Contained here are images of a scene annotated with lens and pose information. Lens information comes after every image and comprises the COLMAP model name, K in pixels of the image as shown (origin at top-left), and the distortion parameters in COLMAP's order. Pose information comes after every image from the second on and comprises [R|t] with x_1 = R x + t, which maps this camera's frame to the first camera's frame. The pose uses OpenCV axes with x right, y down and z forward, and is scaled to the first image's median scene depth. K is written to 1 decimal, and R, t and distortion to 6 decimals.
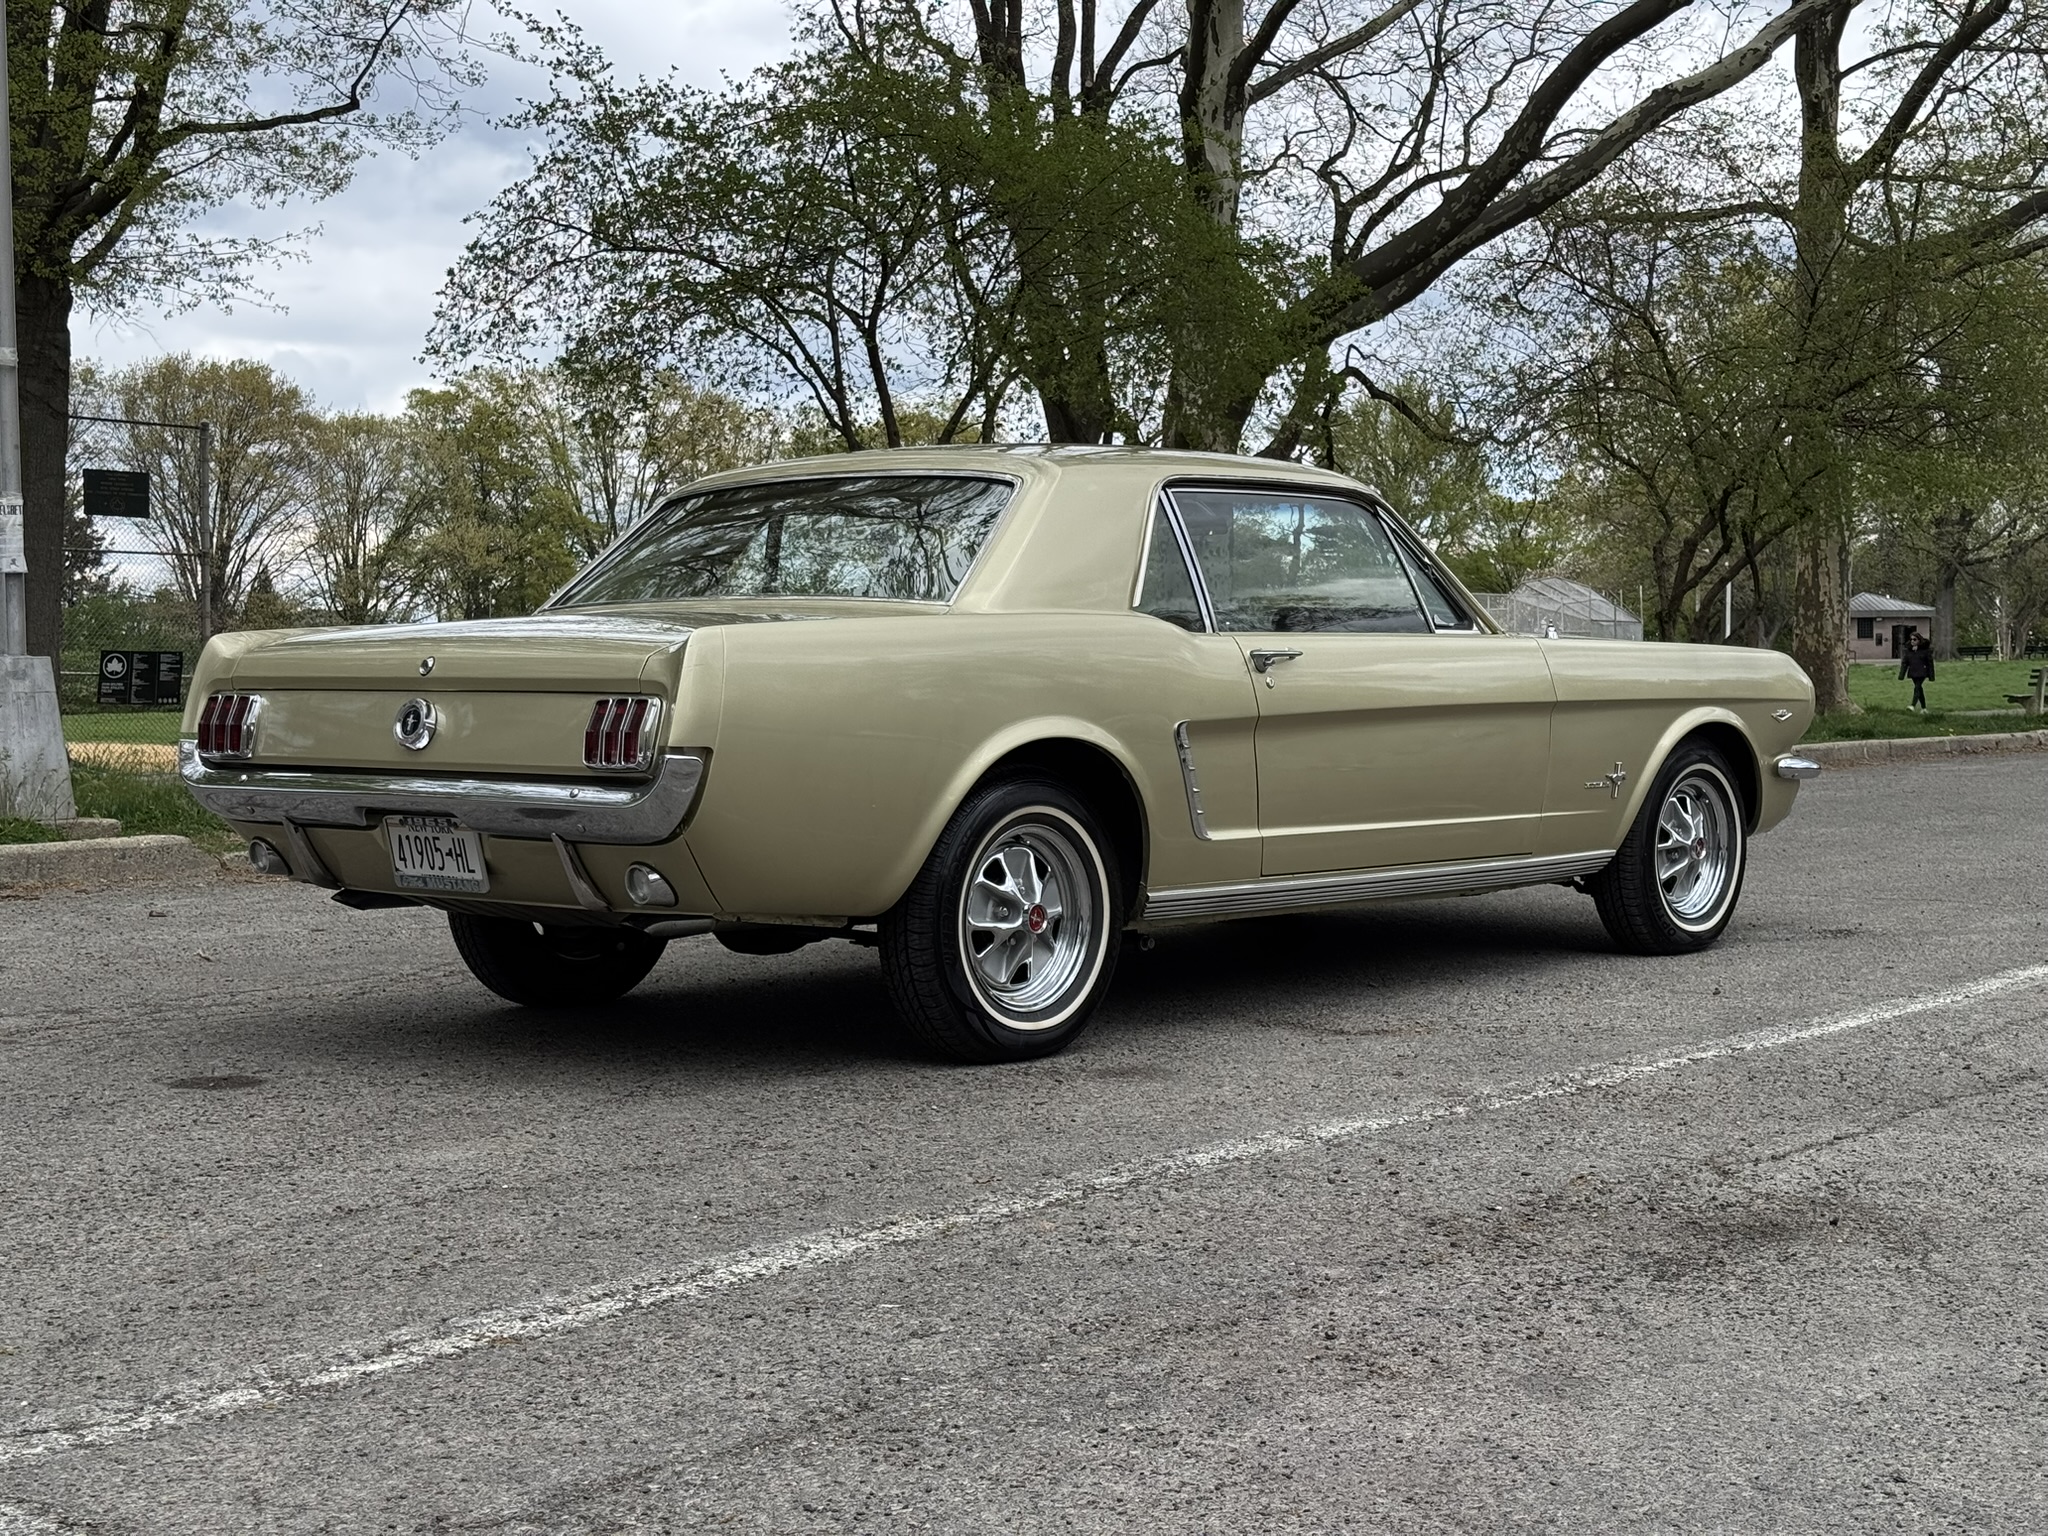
lens RADIAL K [[2818.0, 0, 1032.8], [0, 2818.0, 770.4], [0, 0, 1]] dist [0.168144, -0.215872]
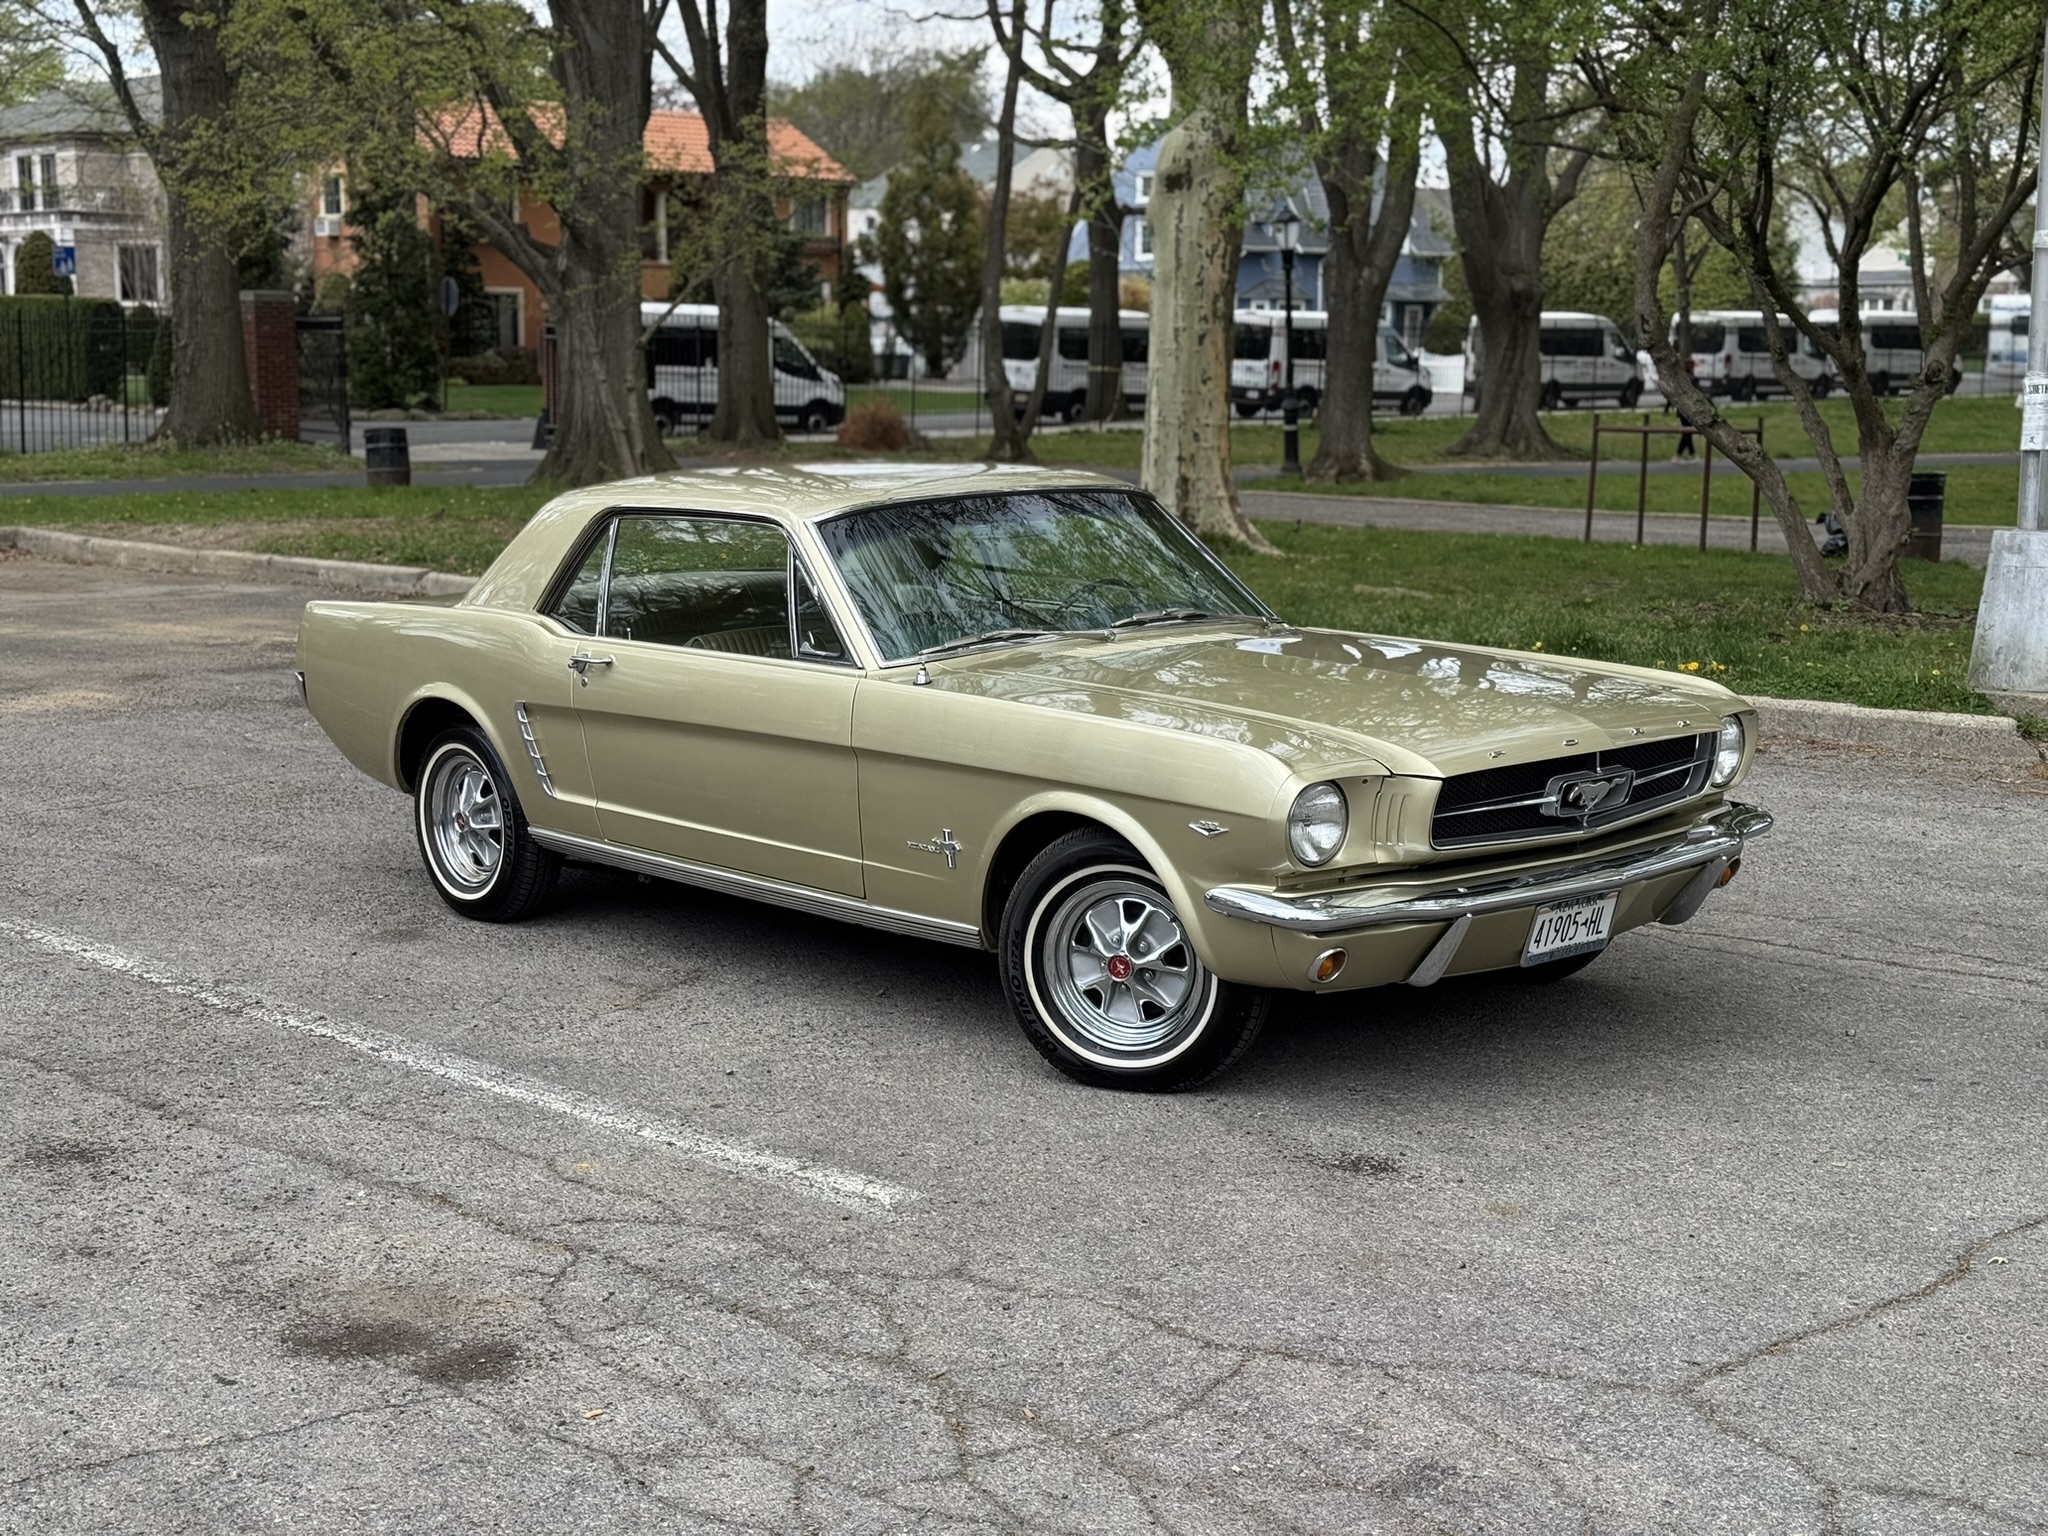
lens RADIAL K [[2816.7, 0, 1024.0], [0, 2816.7, 768.0], [0, 0, 1]] dist [0.182753, -0.309477]
pose [[-0.102124, 0.152875, -0.982955, 1.273089], [-0.026673, 0.987345, 0.156329, -0.190821], [0.994414, 0.042183, -0.096754, 1.313460]]
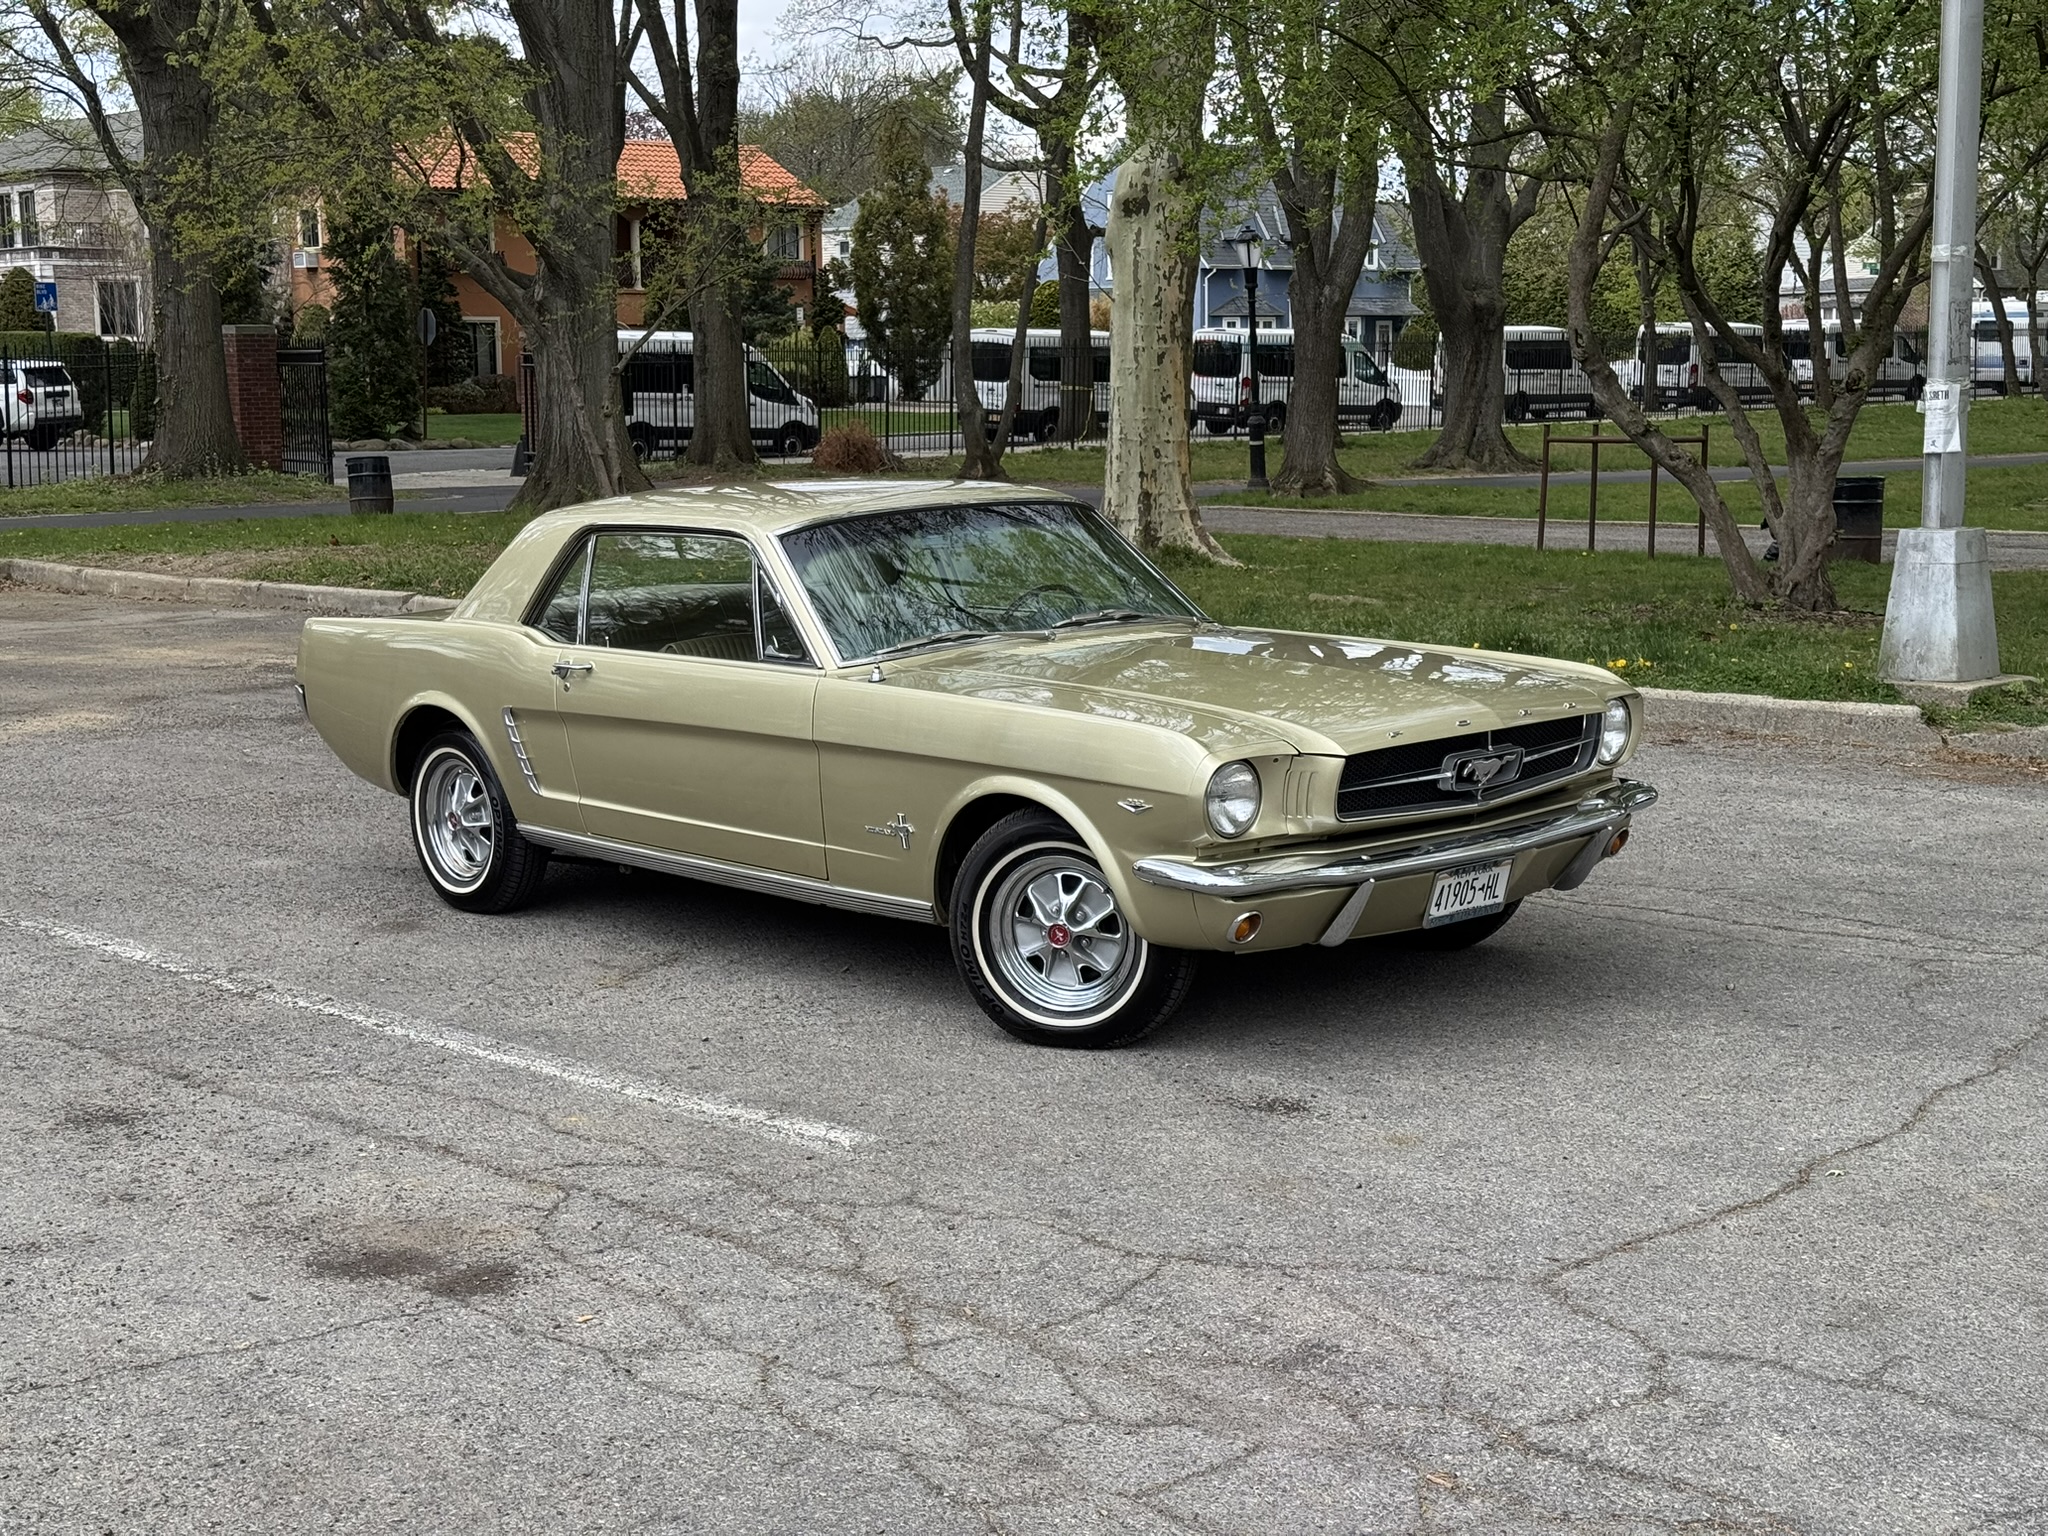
lens RADIAL K [[2815.0, 0, 1013.6], [0, 2815.0, 772.7], [0, 0, 1]] dist [0.161602, -0.162674]
pose [[-0.097461, 0.149405, -0.983961, 1.368135], [-0.011480, 0.988433, 0.151221, -0.193541], [0.995173, 0.026034, -0.094618, 1.338004]]
